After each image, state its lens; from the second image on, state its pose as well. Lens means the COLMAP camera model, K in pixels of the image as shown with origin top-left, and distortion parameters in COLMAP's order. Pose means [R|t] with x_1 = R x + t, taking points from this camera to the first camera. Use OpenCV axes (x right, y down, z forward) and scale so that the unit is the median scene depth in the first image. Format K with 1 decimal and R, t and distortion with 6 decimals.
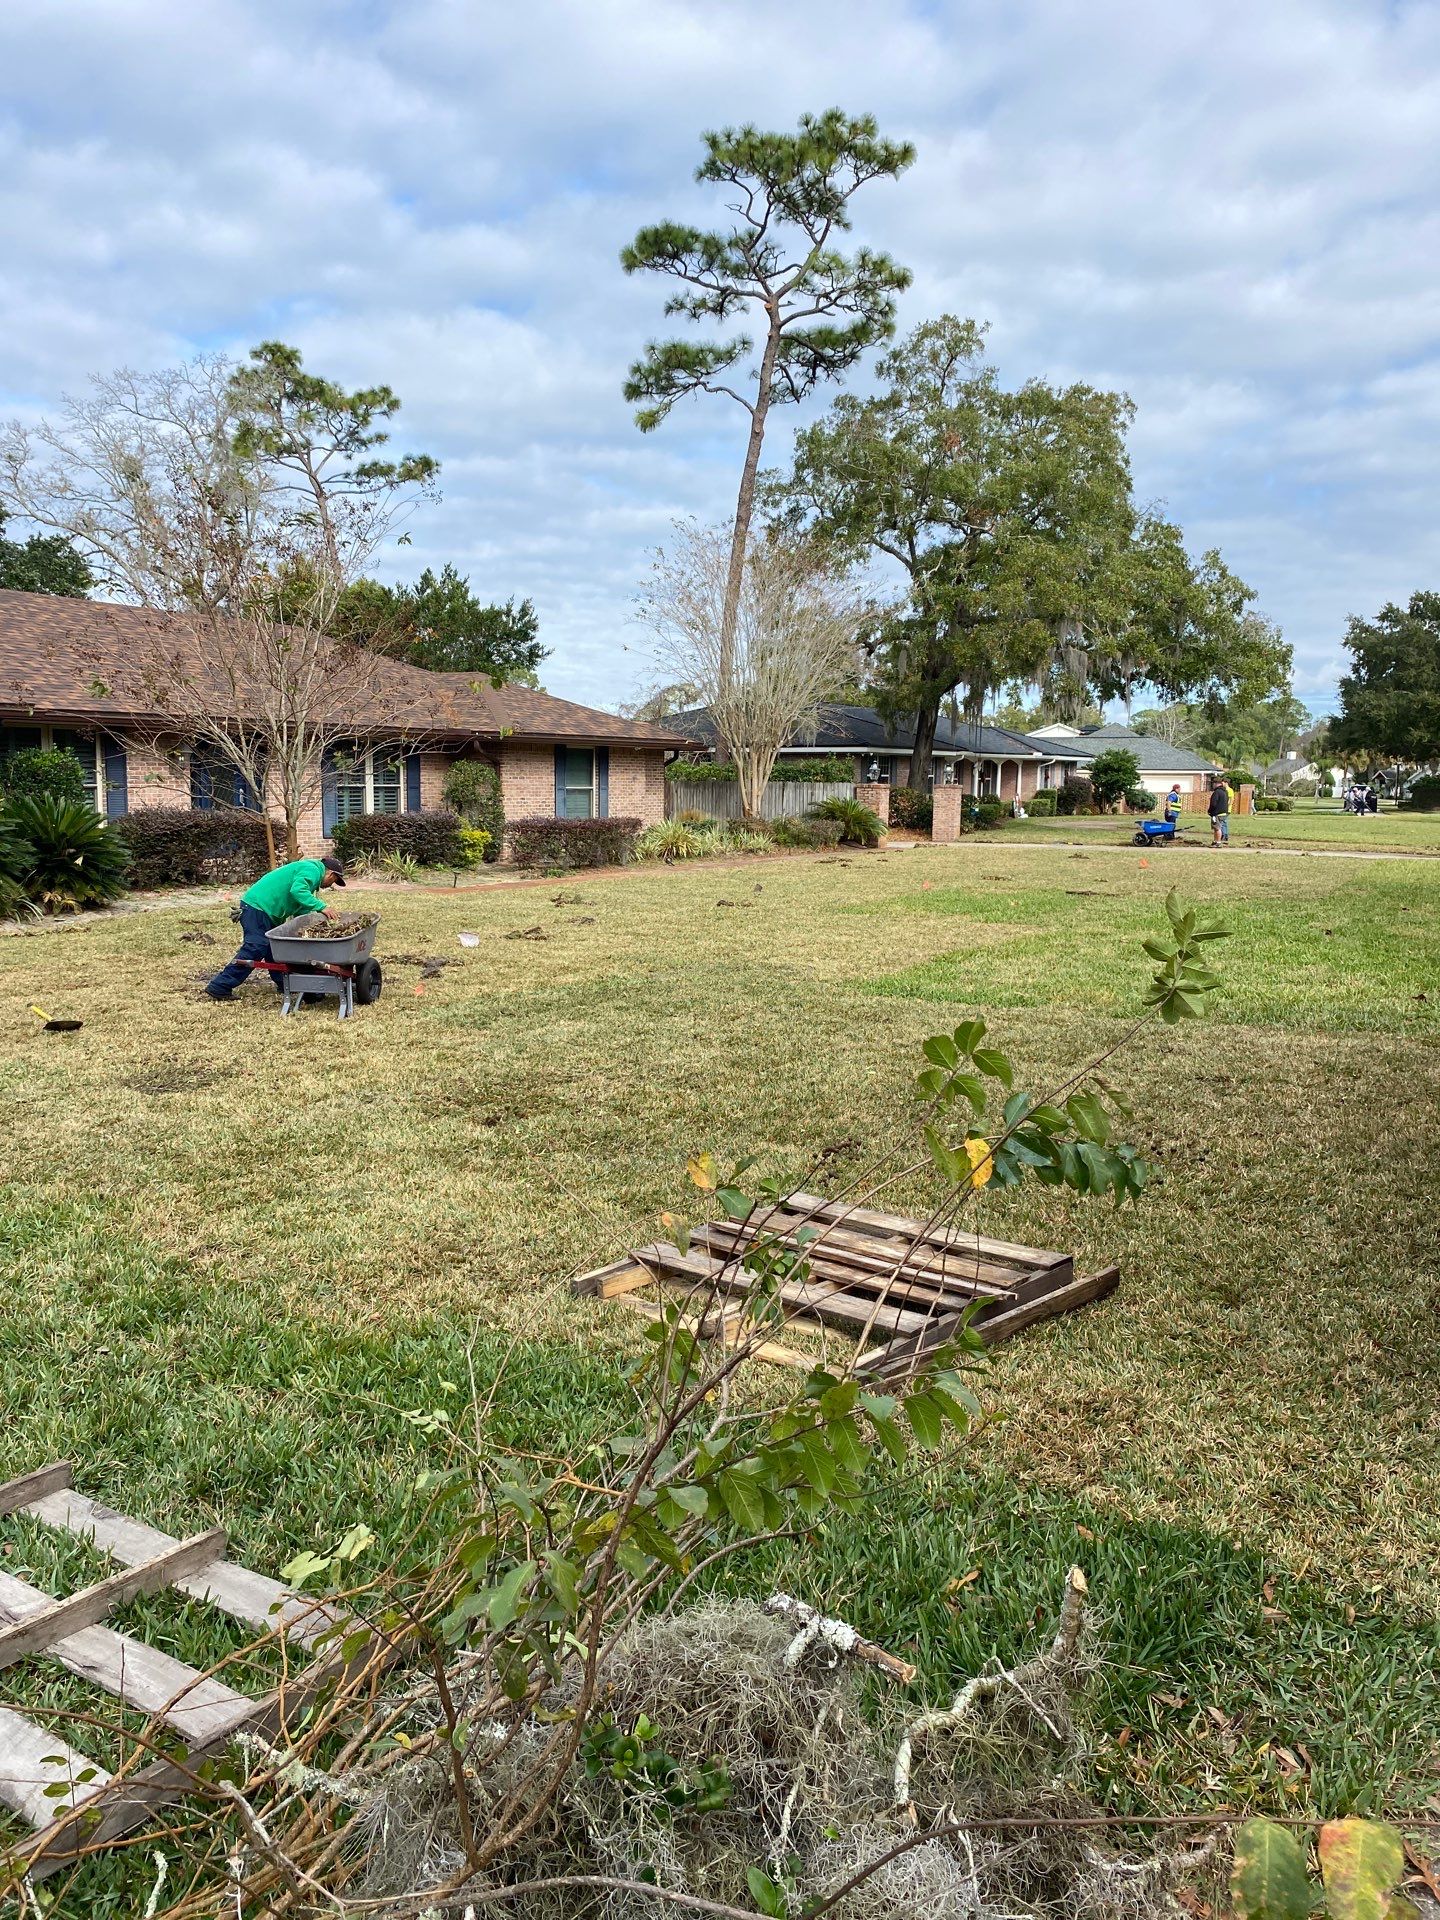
lens RADIAL K [[1453.6, 0, 703.0], [0, 1453.6, 976.3], [0, 0, 1]] dist [0.021487, -0.031916]
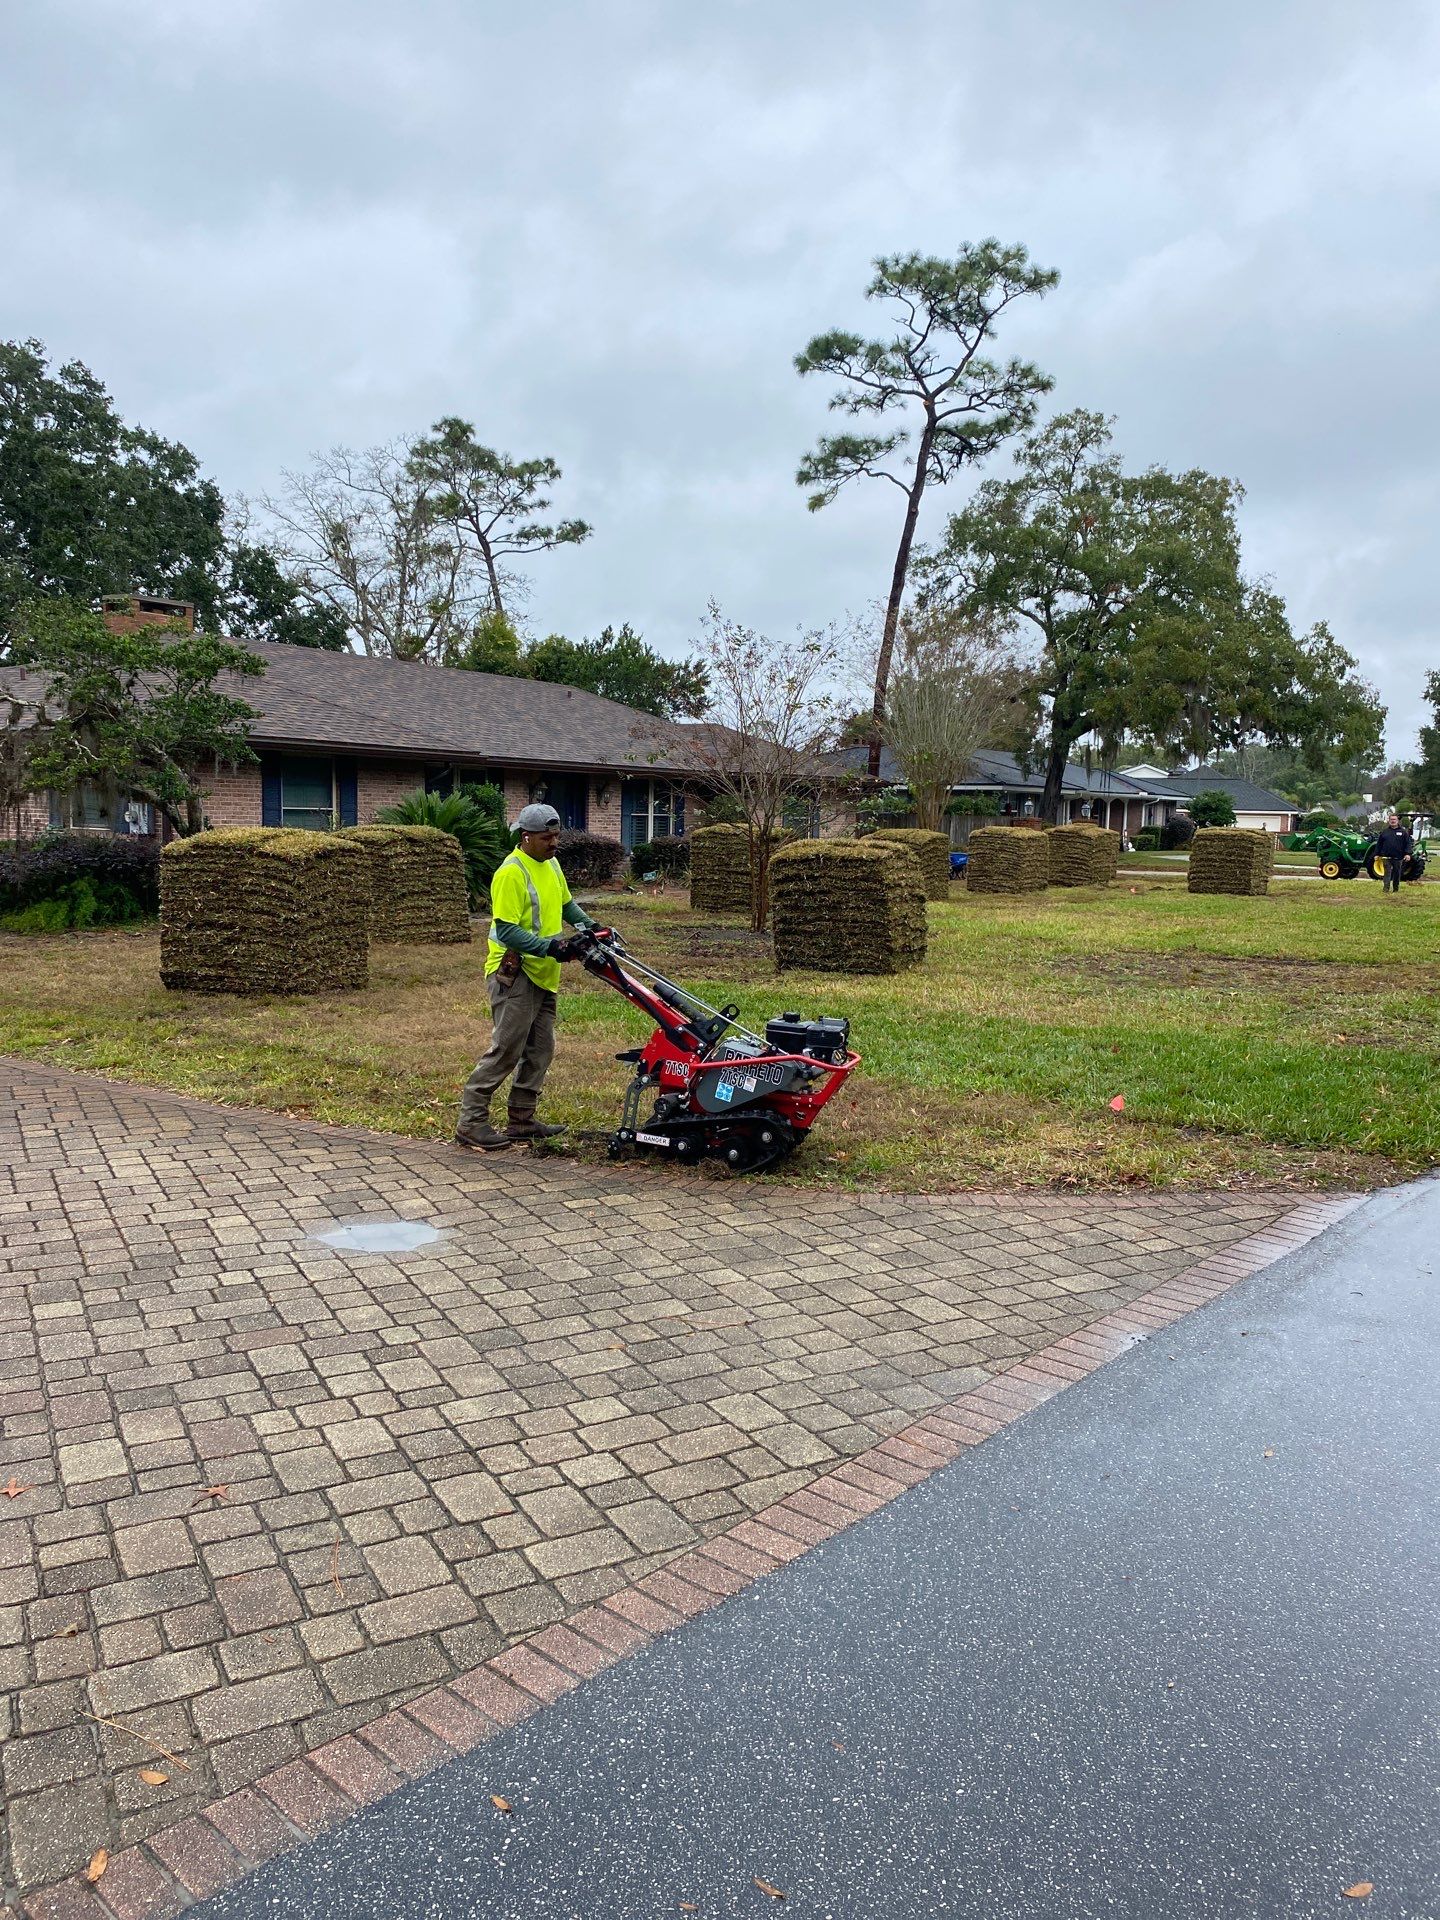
lens RADIAL K [[1453.6, 0, 717.6], [0, 1453.6, 993.2], [0, 0, 1]] dist [0.021487, -0.031916]
pose [[0.999468, 0.014505, -0.029197, -0.076301], [-0.014881, 0.999809, -0.012694, 0.021714], [0.029007, 0.013121, 0.999493, -0.143594]]
